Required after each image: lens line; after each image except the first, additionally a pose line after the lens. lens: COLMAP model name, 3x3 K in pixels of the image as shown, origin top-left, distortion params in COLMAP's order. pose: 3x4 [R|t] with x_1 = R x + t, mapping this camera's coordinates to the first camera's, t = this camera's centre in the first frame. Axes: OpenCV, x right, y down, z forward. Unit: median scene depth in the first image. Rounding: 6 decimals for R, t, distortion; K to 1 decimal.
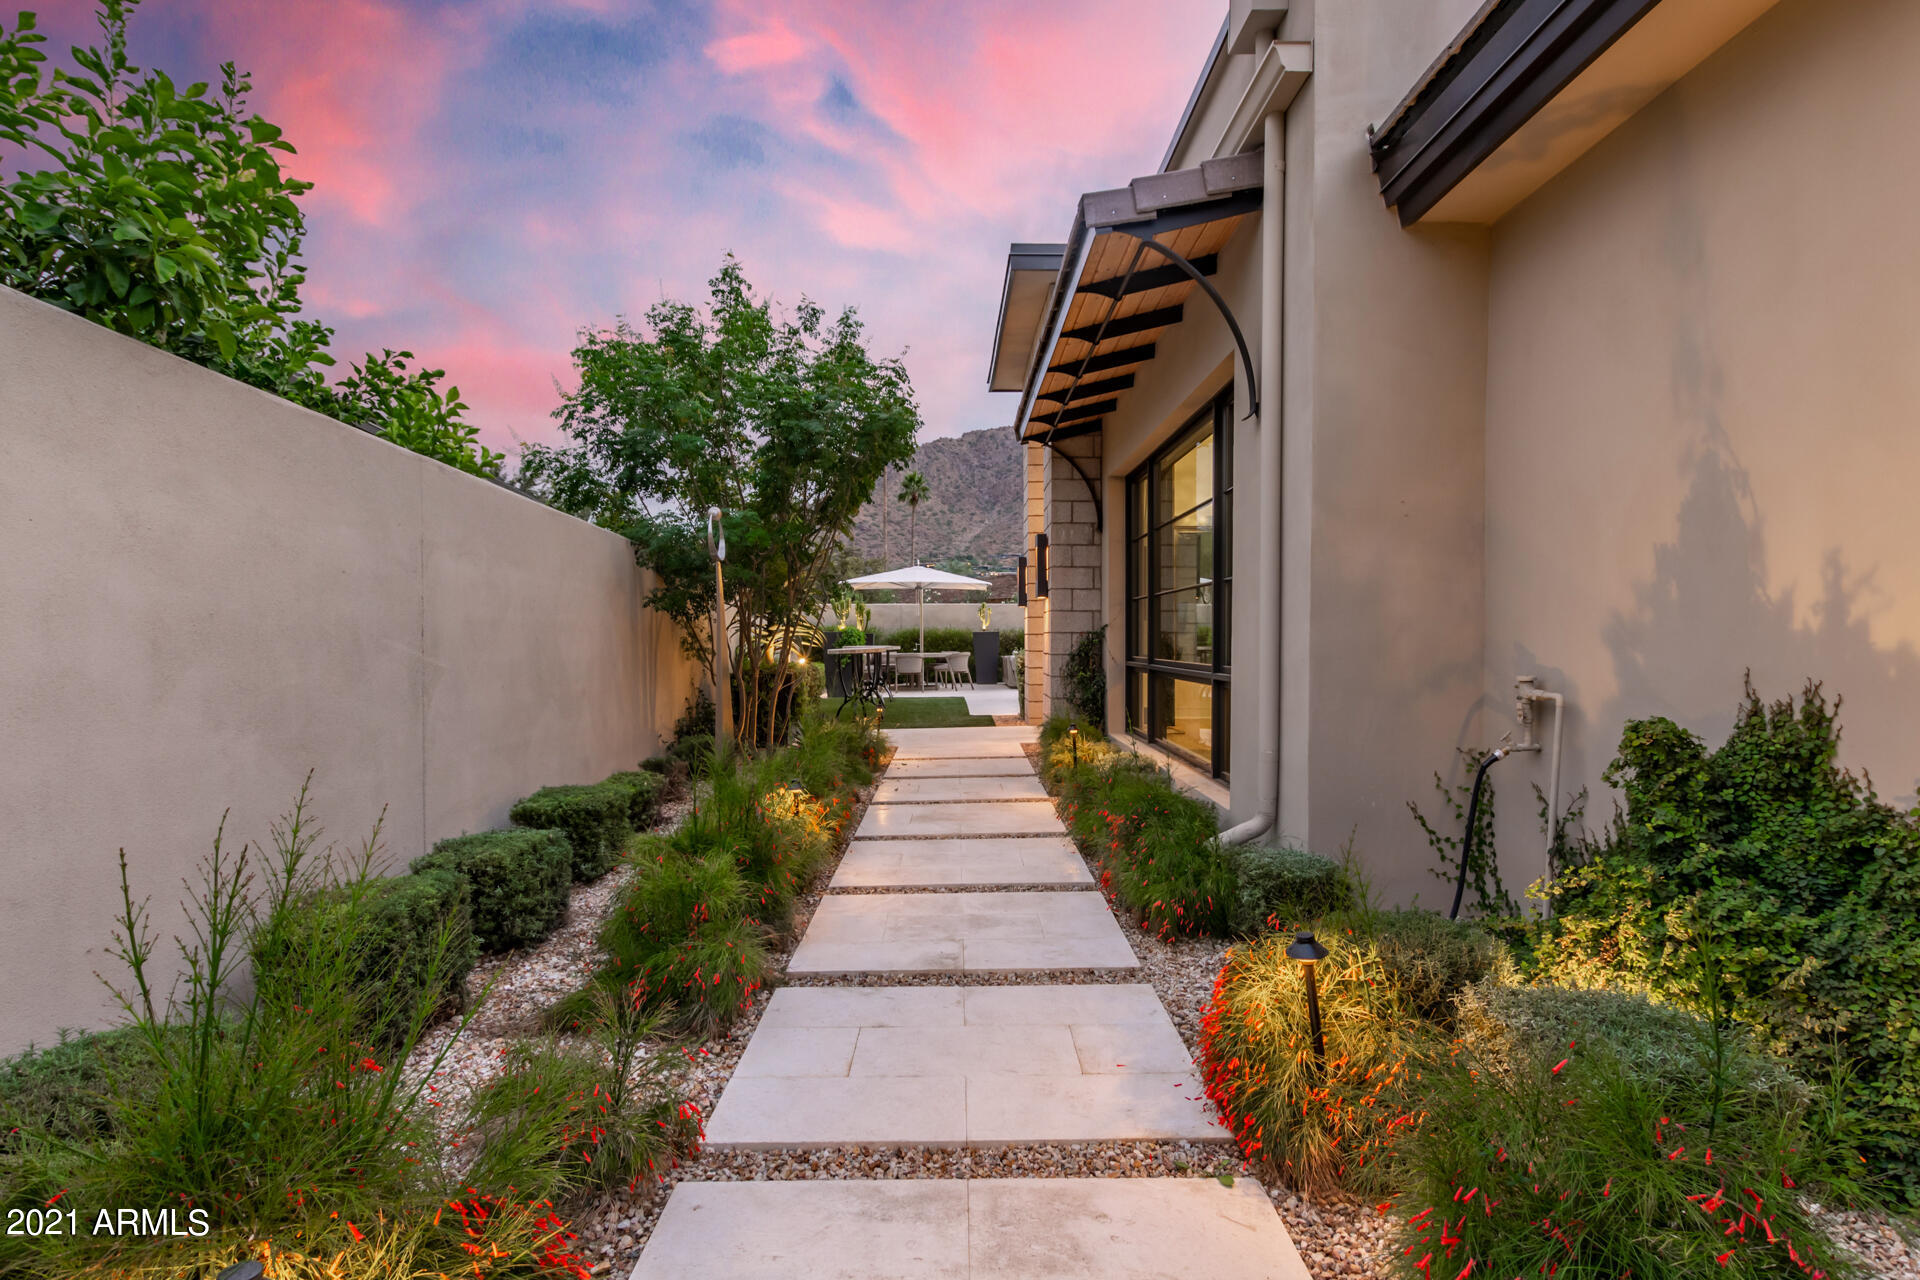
lens RADIAL K [[939.8, 0, 962.0], [0, 939.8, 628.4], [0, 0, 1]] dist [0.004109, -0.003455]
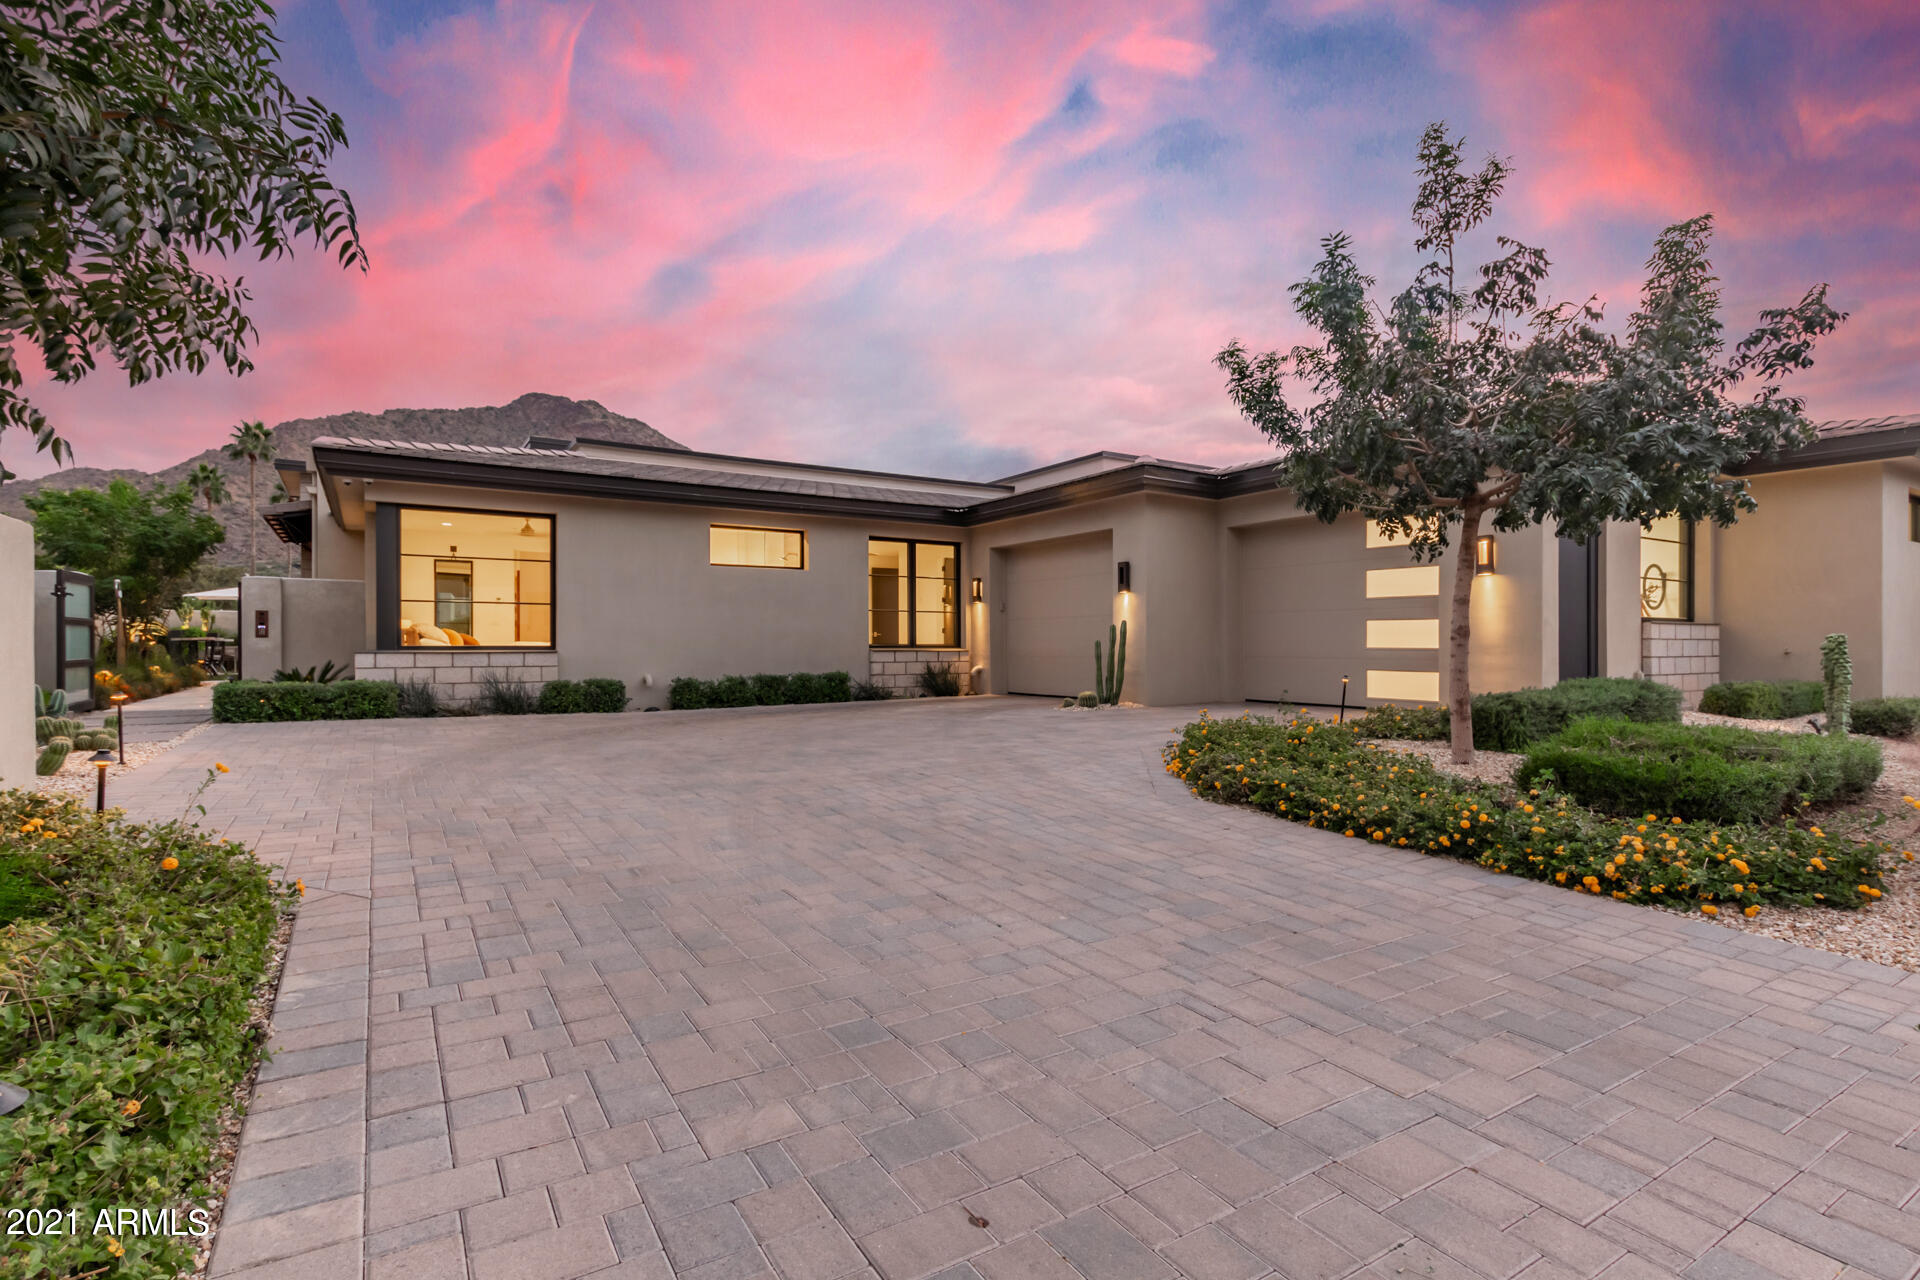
lens RADIAL K [[939.8, 0, 943.5], [0, 939.8, 639.5], [0, 0, 1]] dist [0.004109, -0.003455]
pose [[0.857211, 0.019463, 0.514598, 0.110097], [-0.017795, 0.999808, -0.008173, 0.007776], [-0.514659, -0.002151, 0.857393, -0.716810]]
